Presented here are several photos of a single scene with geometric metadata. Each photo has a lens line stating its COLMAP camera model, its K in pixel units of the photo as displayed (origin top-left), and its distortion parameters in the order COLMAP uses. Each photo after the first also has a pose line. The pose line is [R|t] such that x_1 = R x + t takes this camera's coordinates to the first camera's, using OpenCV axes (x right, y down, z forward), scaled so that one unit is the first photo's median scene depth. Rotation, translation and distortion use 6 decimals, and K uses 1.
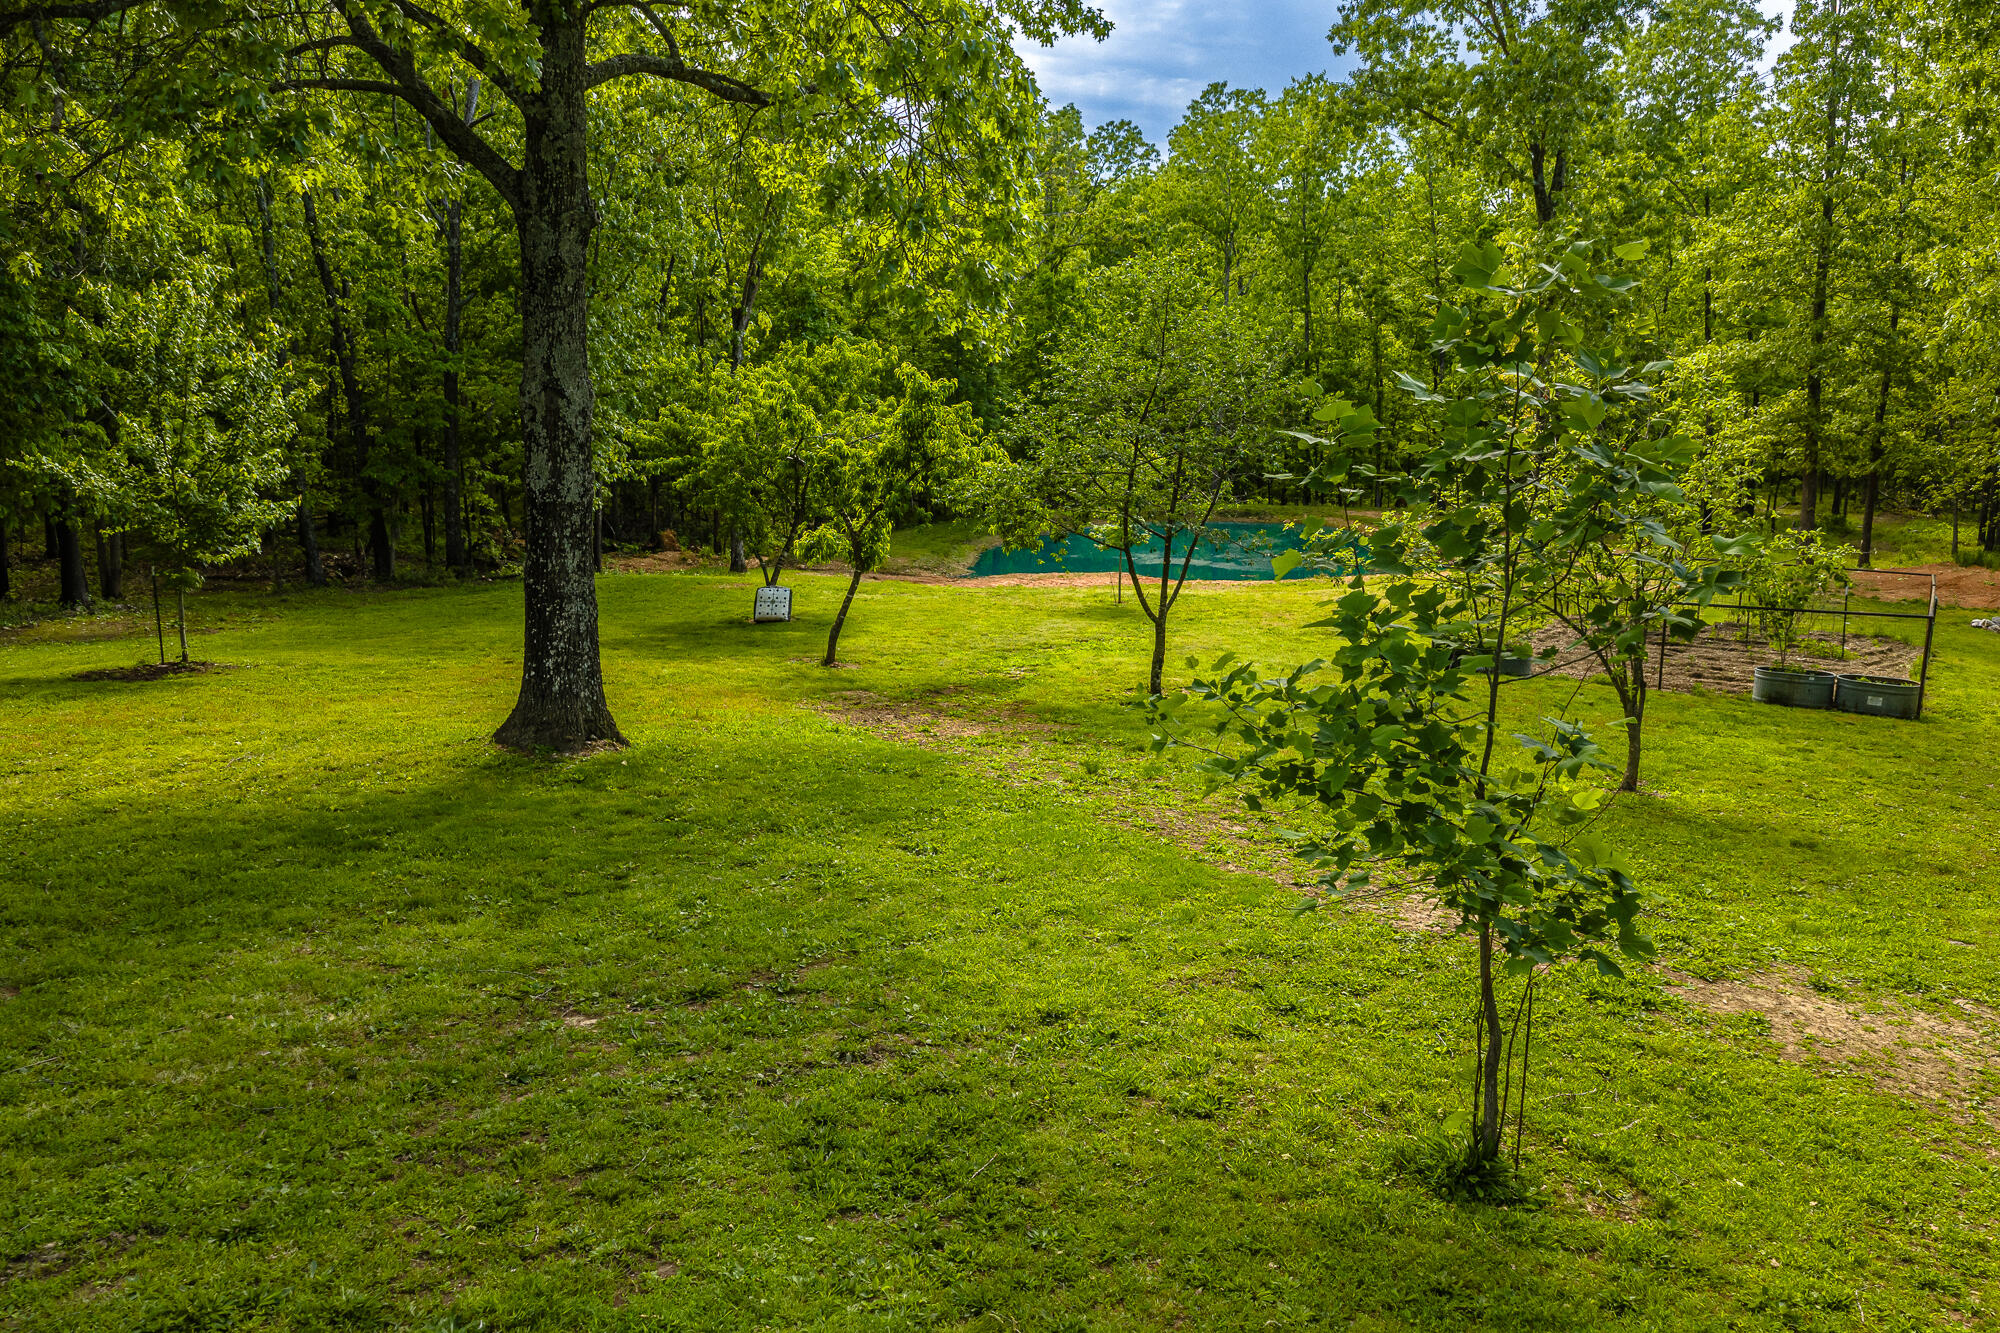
lens RADIAL K [[1664.0, 0, 1000.3], [0, 1664.0, 663.1], [0, 0, 1]] dist [0.027676, -0.007426]
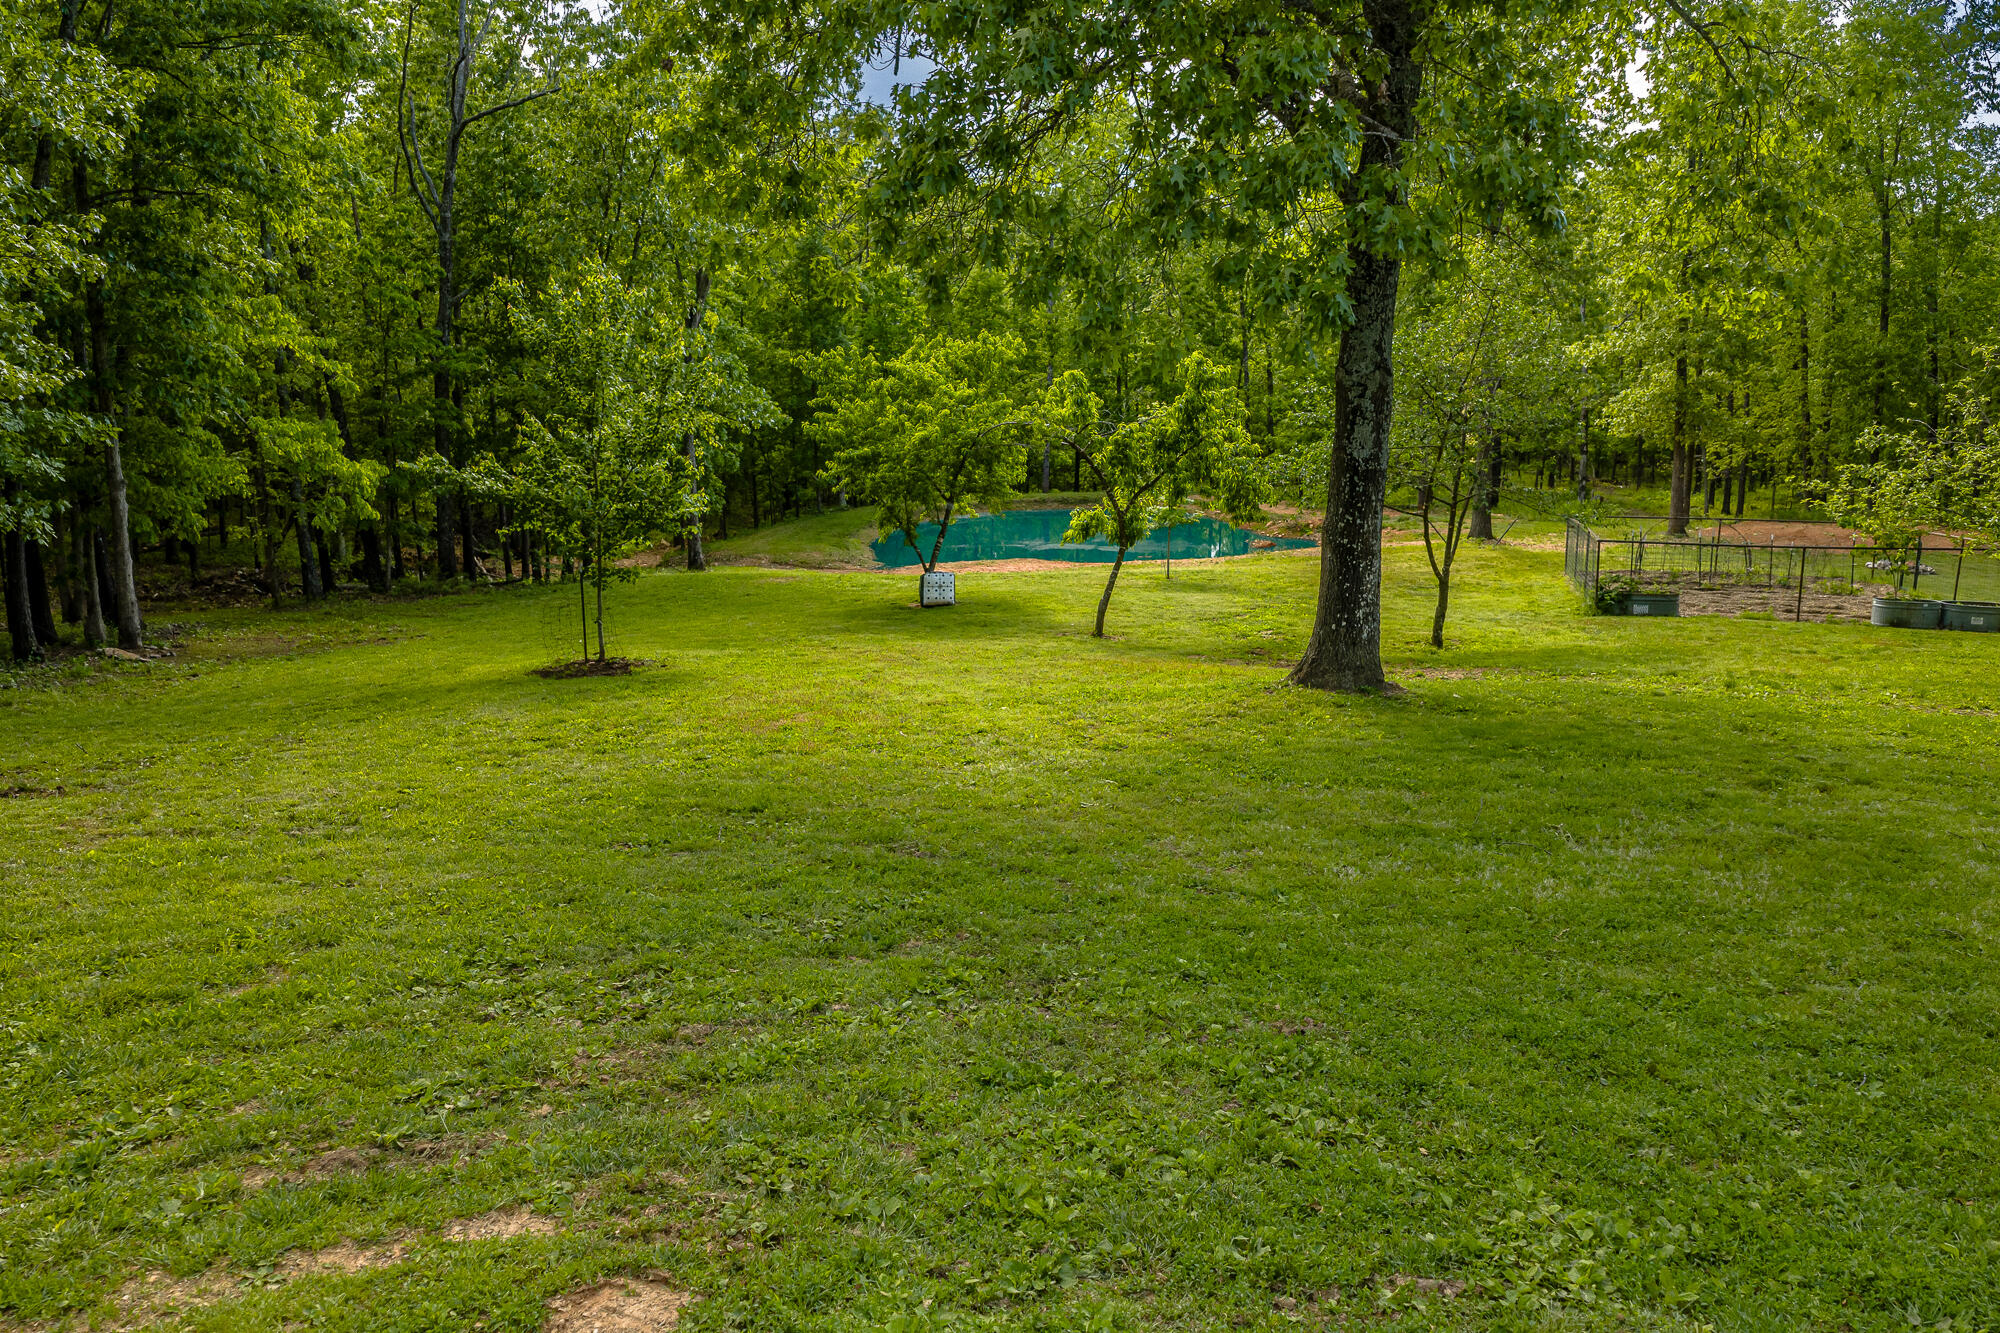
lens RADIAL K [[1664.0, 0, 996.2], [0, 1664.0, 668.9], [0, 0, 1]] dist [0.027676, -0.007426]
pose [[0.965342, -0.053676, 0.255408, -0.483682], [0.053127, 0.998547, 0.009056, 0.008564], [-0.255523, 0.004827, 0.966791, -0.012540]]
